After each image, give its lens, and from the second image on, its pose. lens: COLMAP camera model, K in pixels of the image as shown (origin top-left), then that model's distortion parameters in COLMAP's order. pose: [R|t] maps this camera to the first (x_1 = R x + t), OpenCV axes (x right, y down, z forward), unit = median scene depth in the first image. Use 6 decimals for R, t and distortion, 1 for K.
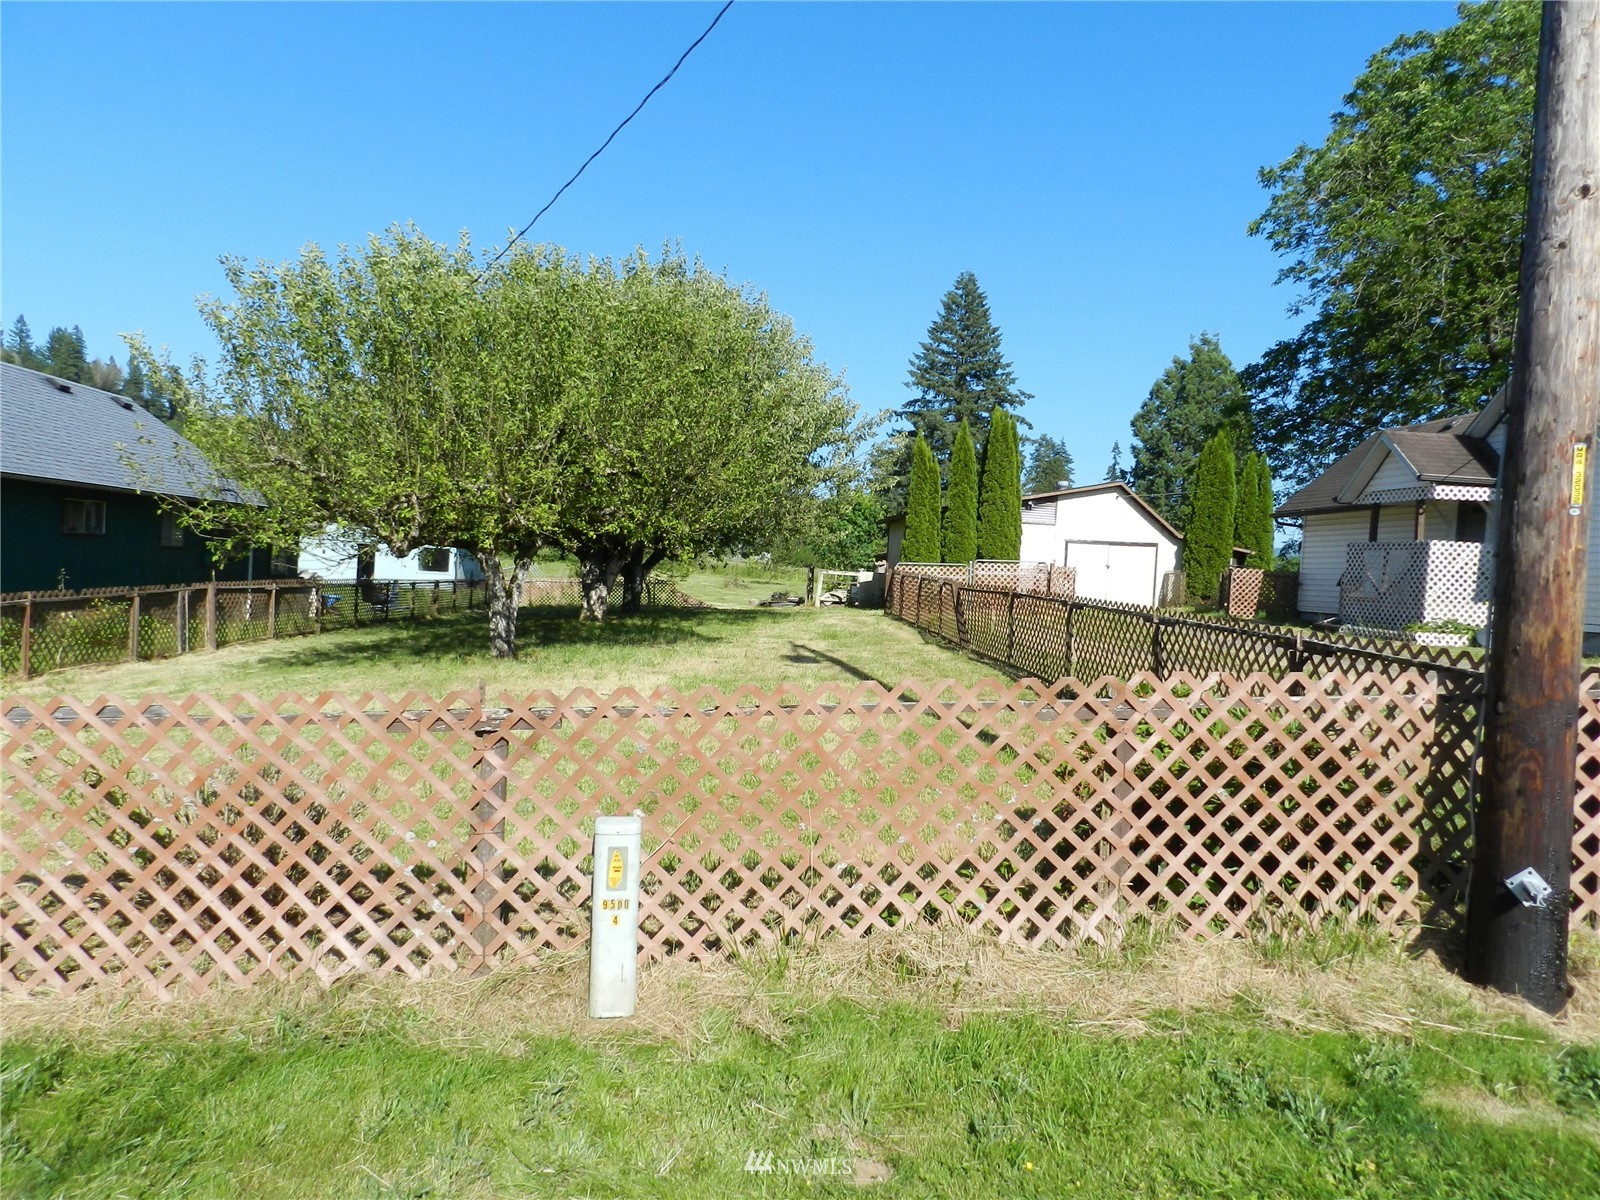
lens RADIAL K [[1089.7, 0, 796.4], [0, 1089.7, 591.9], [0, 0, 1]] dist [0.021262, -0.009860]
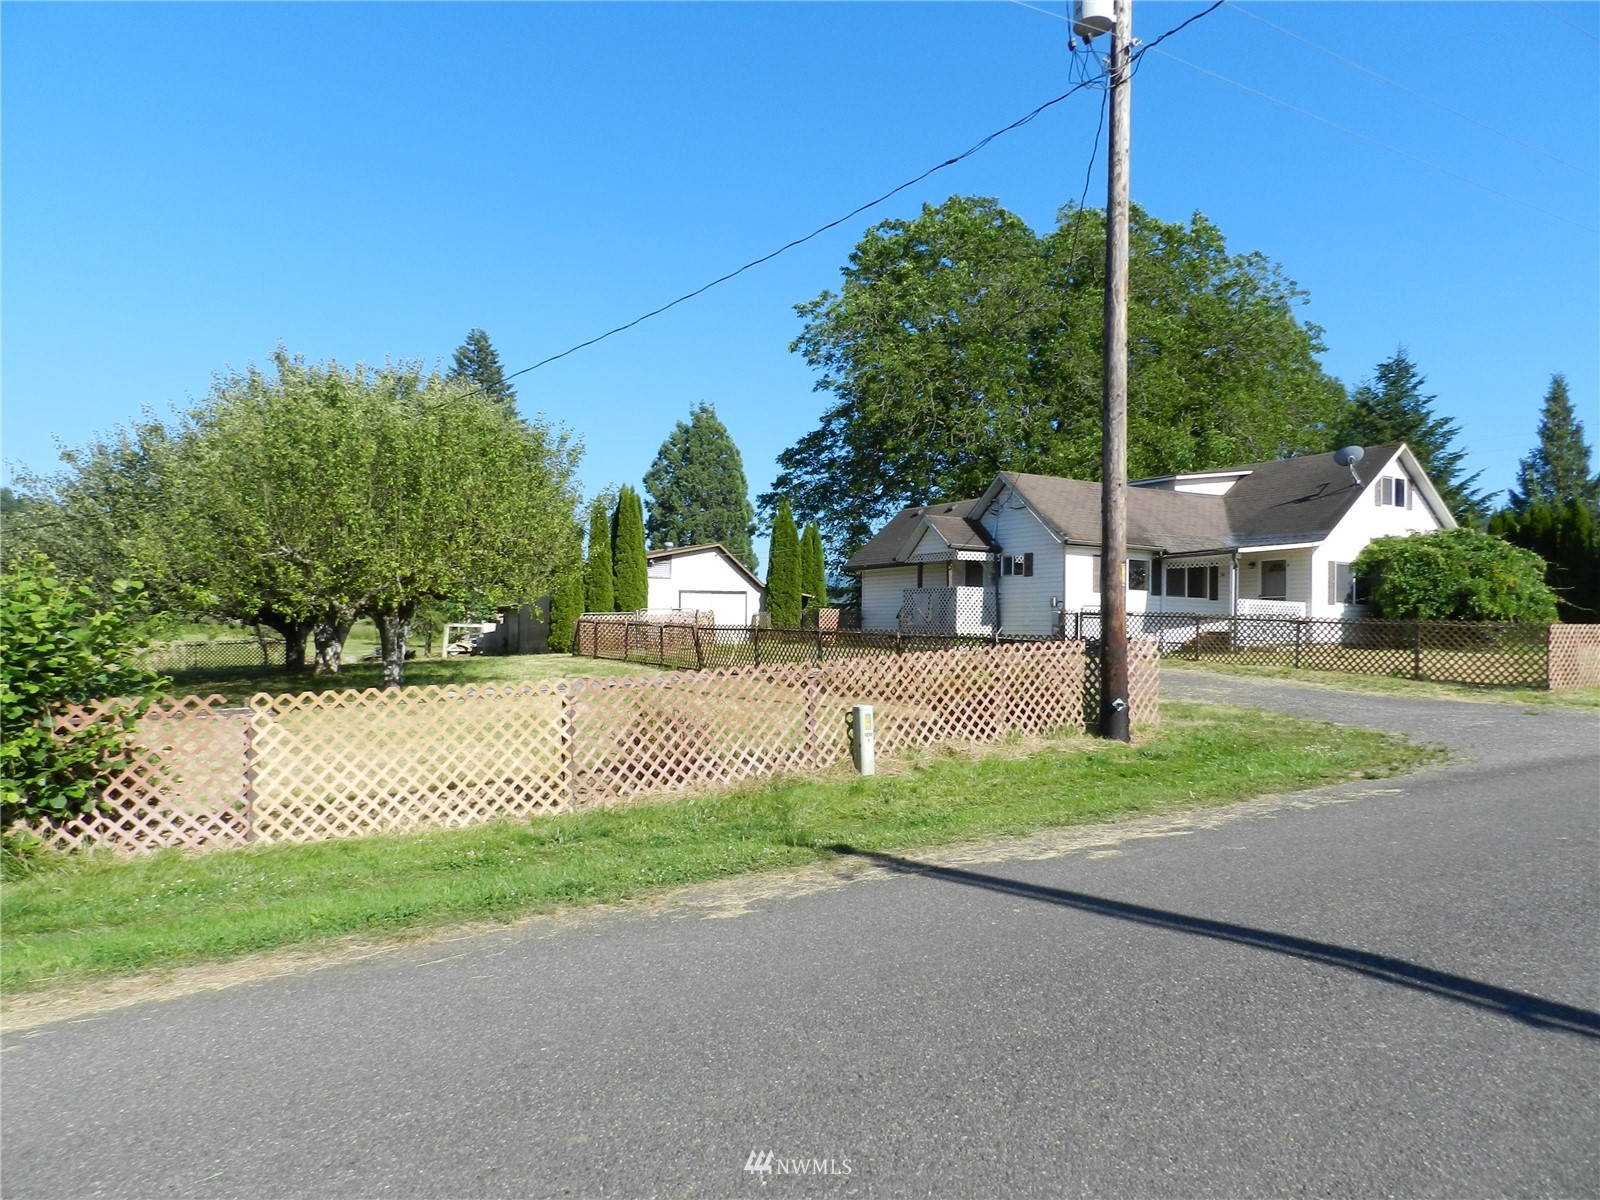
lens RADIAL K [[1089.7, 0, 802.4], [0, 1089.7, 607.7], [0, 0, 1]] dist [0.021262, -0.009860]
pose [[0.892611, -0.034298, 0.449521, -0.181813], [0.047296, 0.998724, -0.017715, 0.000480], [-0.448340, 0.037073, 0.893094, -0.165228]]
